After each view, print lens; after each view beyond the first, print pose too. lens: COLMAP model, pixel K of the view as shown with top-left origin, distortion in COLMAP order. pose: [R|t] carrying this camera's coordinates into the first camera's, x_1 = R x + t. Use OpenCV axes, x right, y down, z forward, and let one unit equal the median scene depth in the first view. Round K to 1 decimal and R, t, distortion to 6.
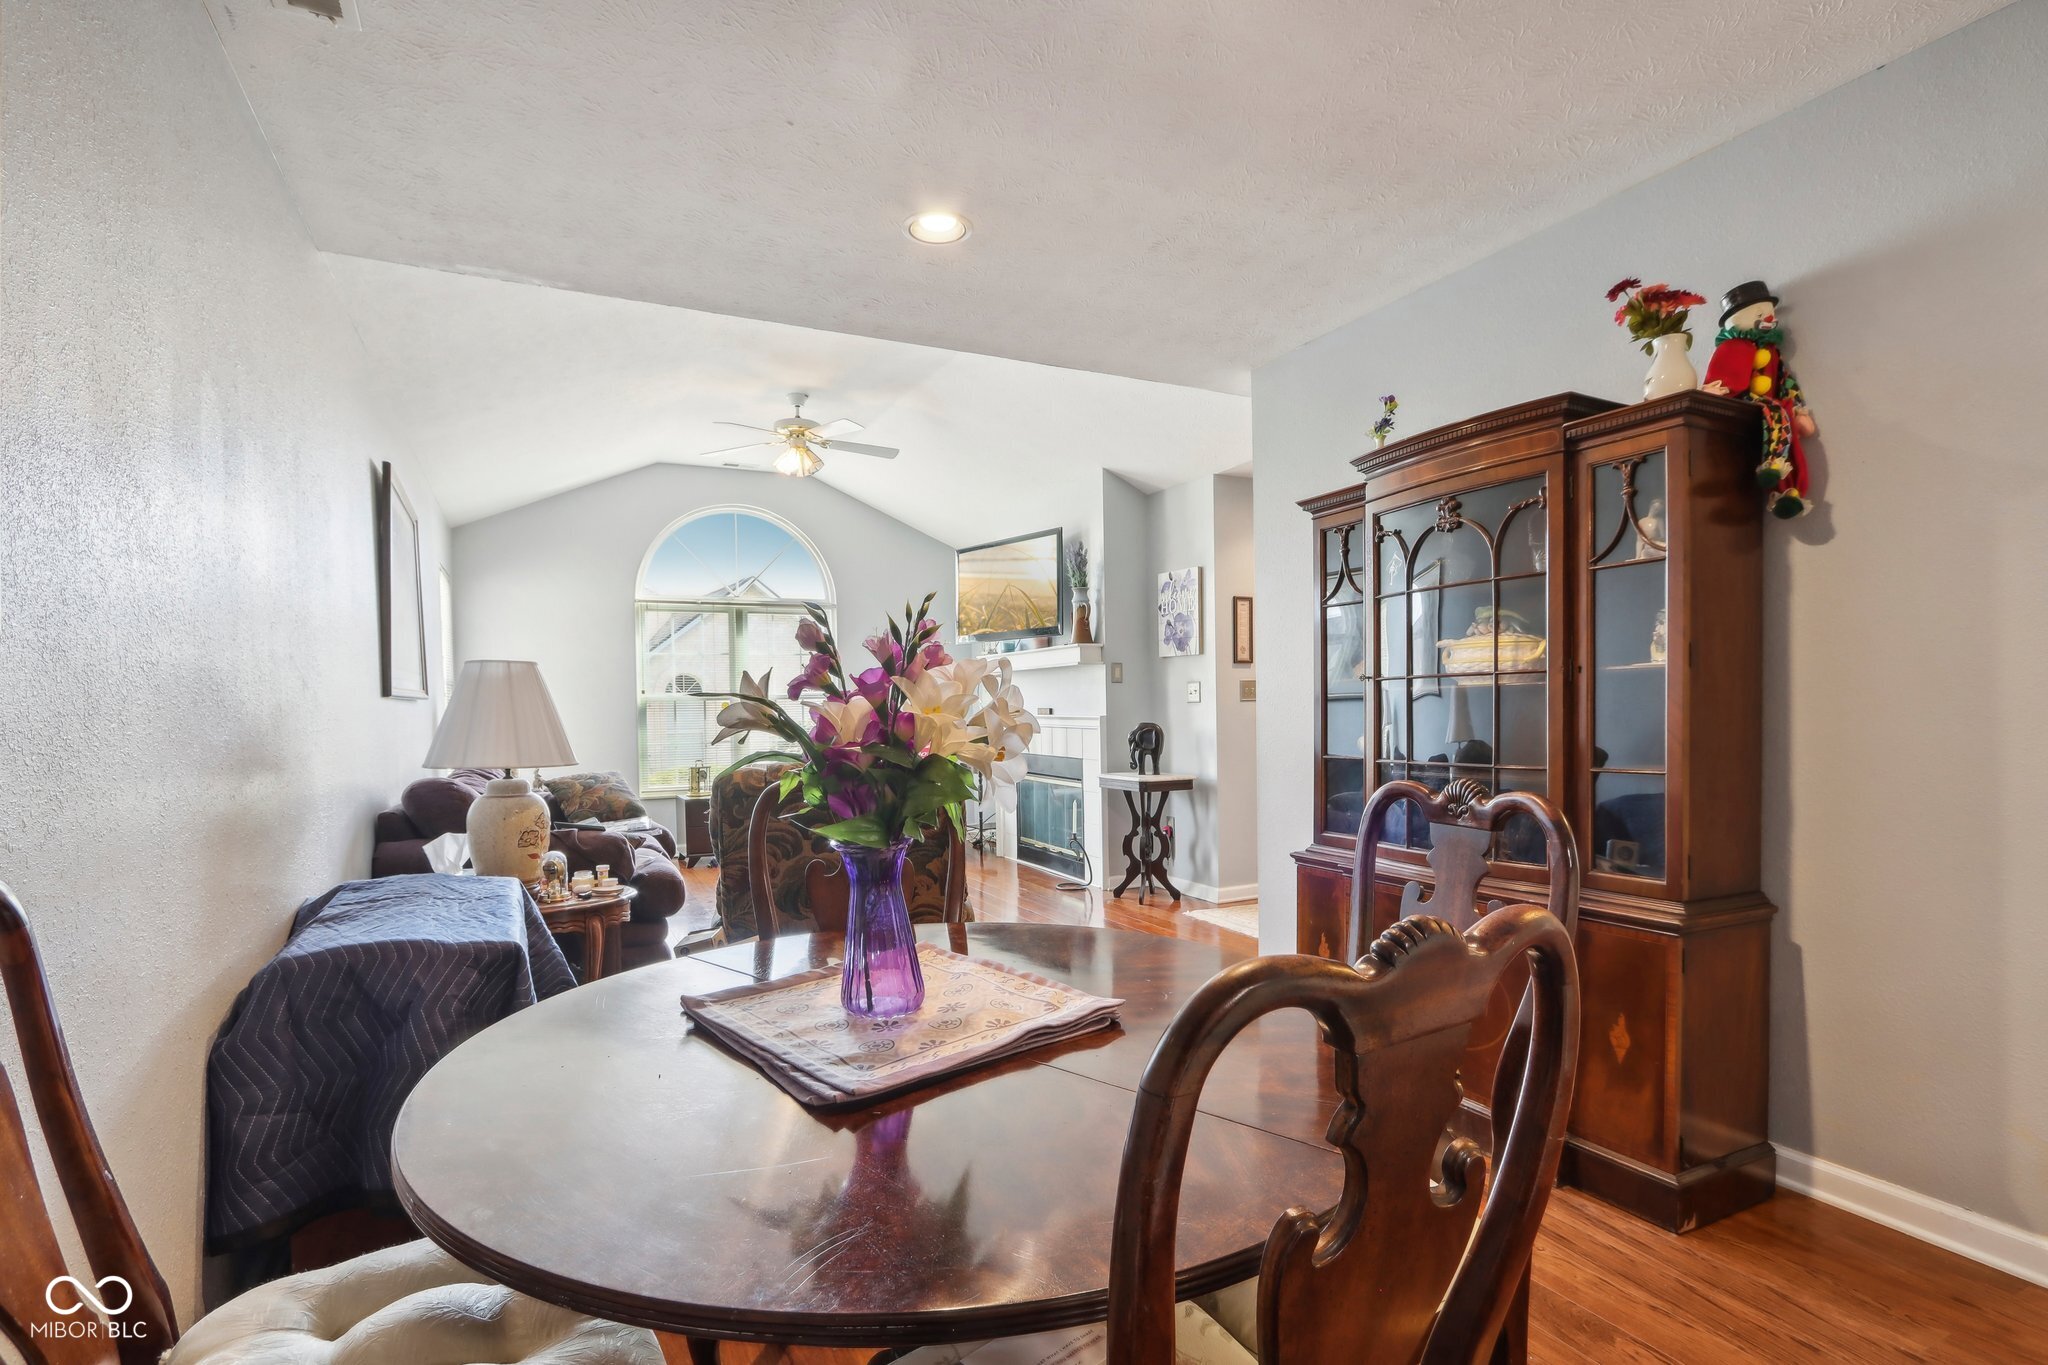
lens RADIAL K [[986.1, 0, 1001.1], [0, 986.1, 725.8], [0, 0, 1]] dist [-0.016122, -0.000107]
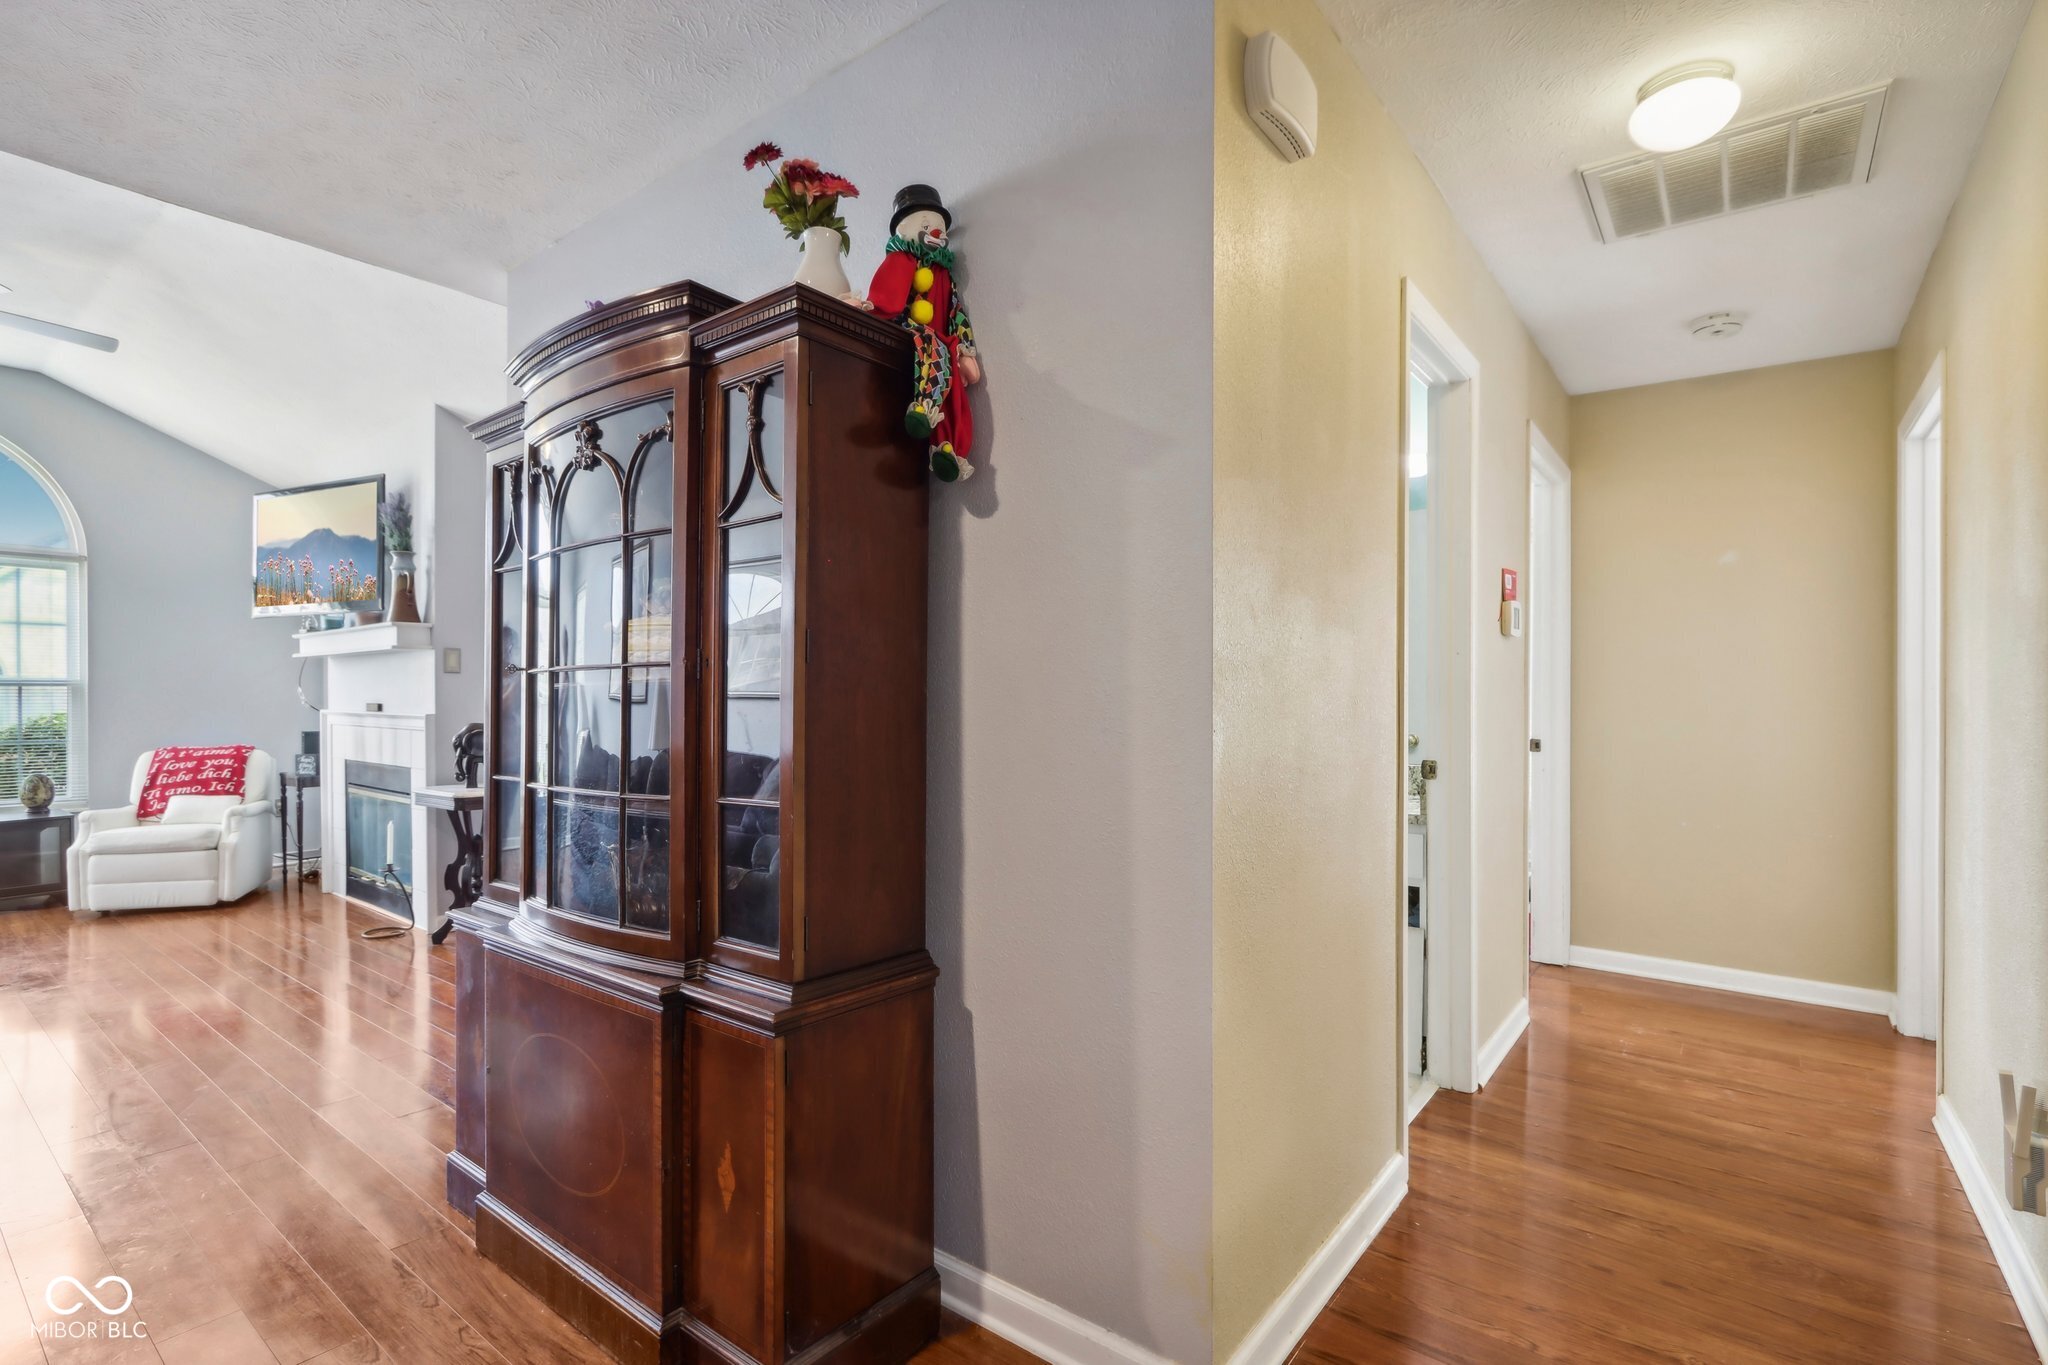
lens RADIAL K [[961.3, 0, 1021.0], [0, 961.3, 711.2], [0, 0, 1]] dist [-0.025485, 0.006526]
pose [[0.889610, 0.008870, 0.456636, 0.484932], [-0.003886, 0.999922, -0.011853, -0.014550], [-0.456705, 0.008770, 0.889575, 0.264723]]
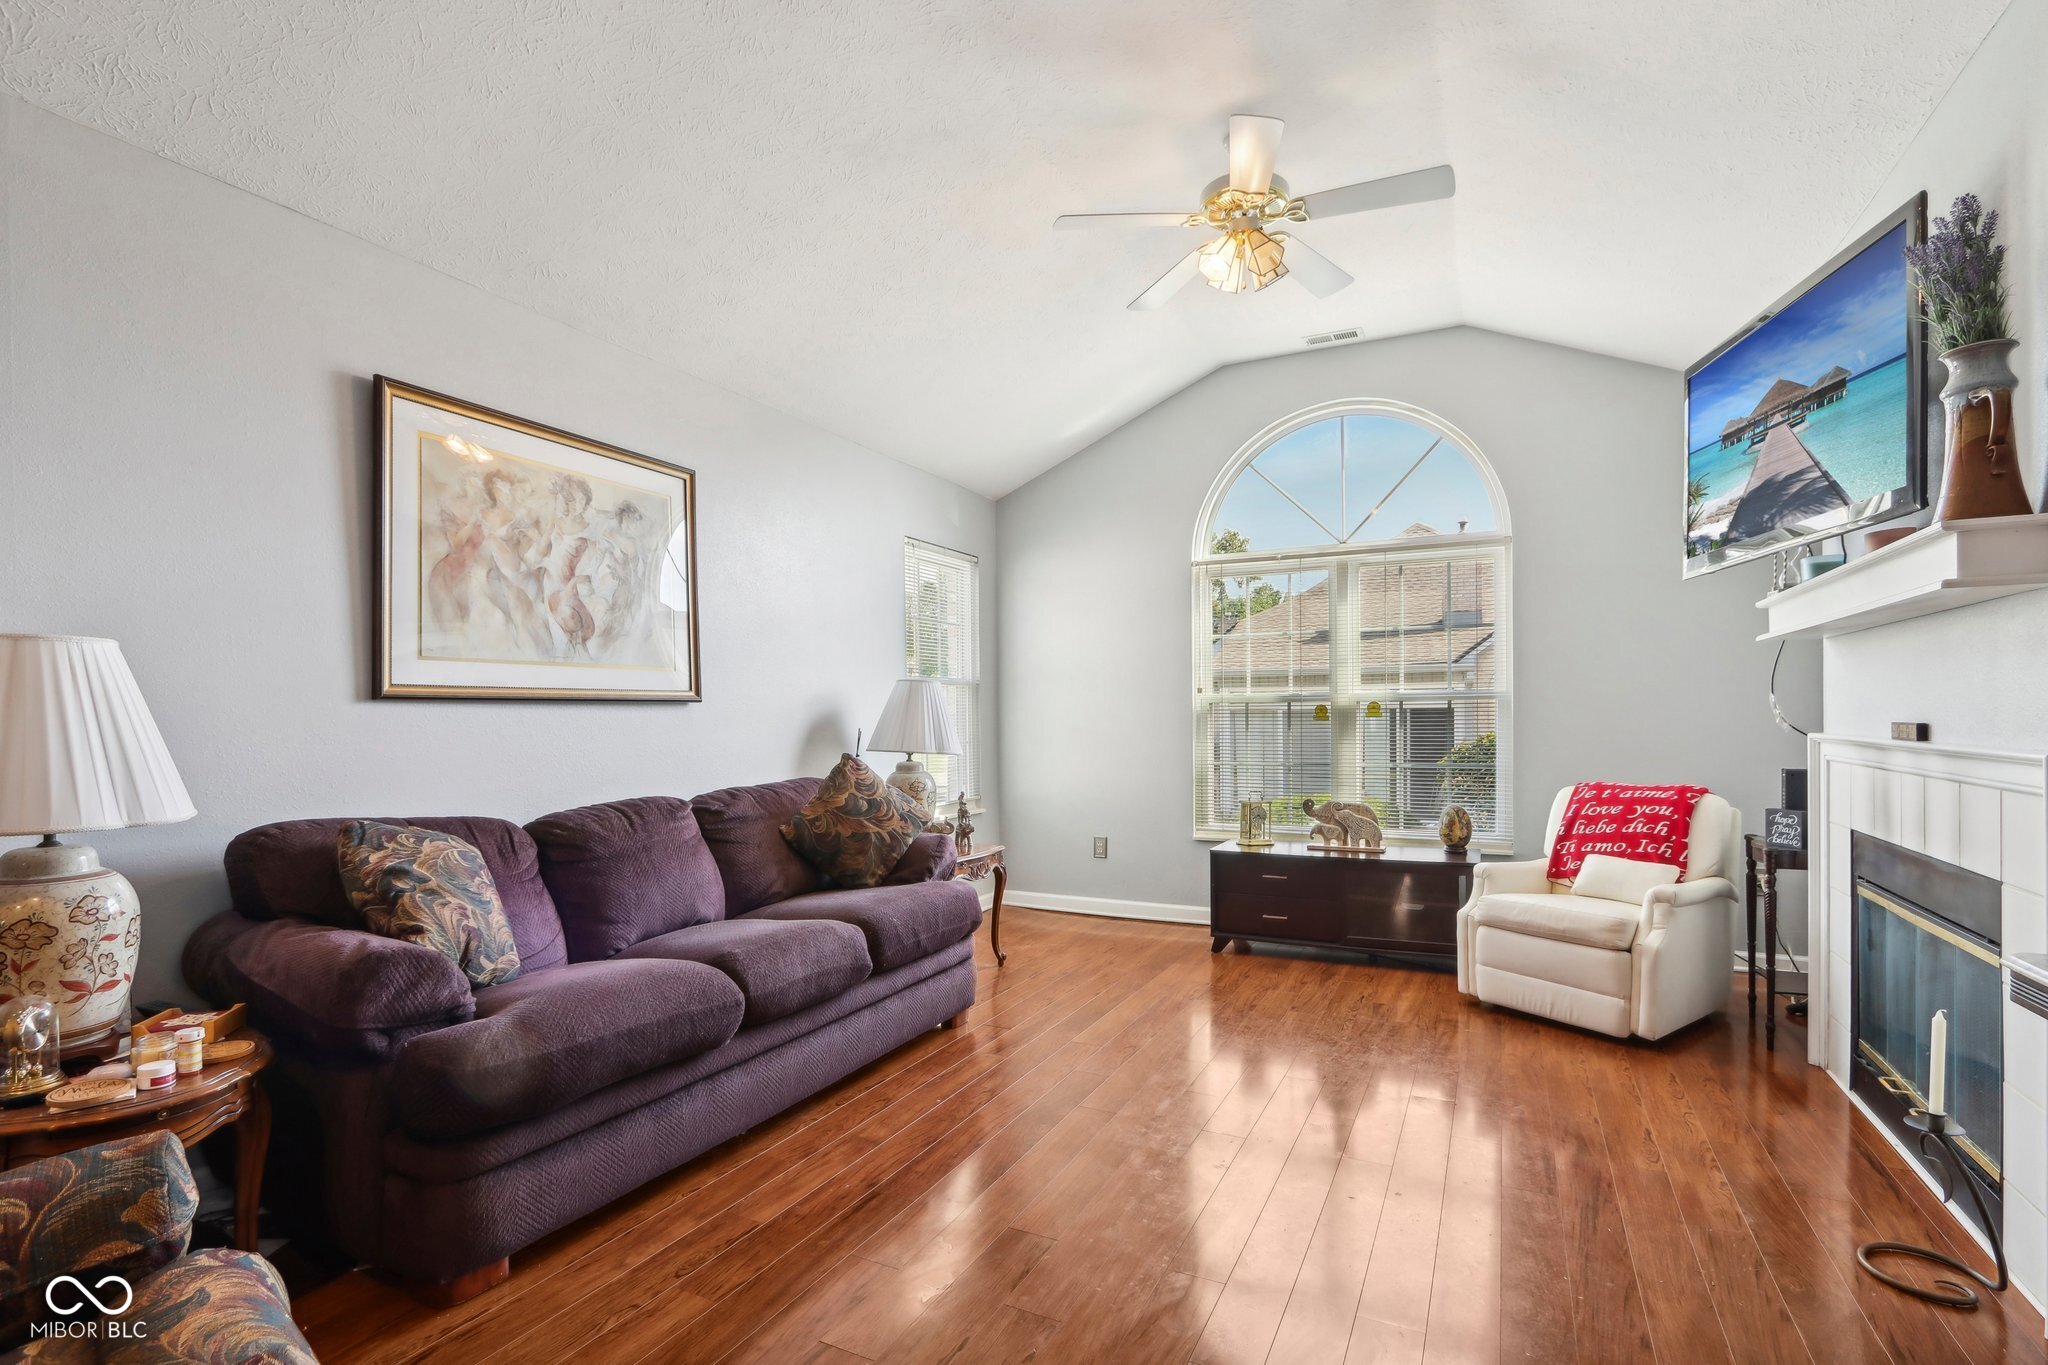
lens RADIAL K [[963.6, 0, 1016.7], [0, 963.6, 716.6], [0, 0, 1]] dist [-0.002172, -0.000231]
pose [[0.618155, 0.011895, -0.785966, 0.372556], [-0.019828, 0.999803, -0.000463, -0.041907], [0.785806, 0.015870, 0.618269, 1.576519]]
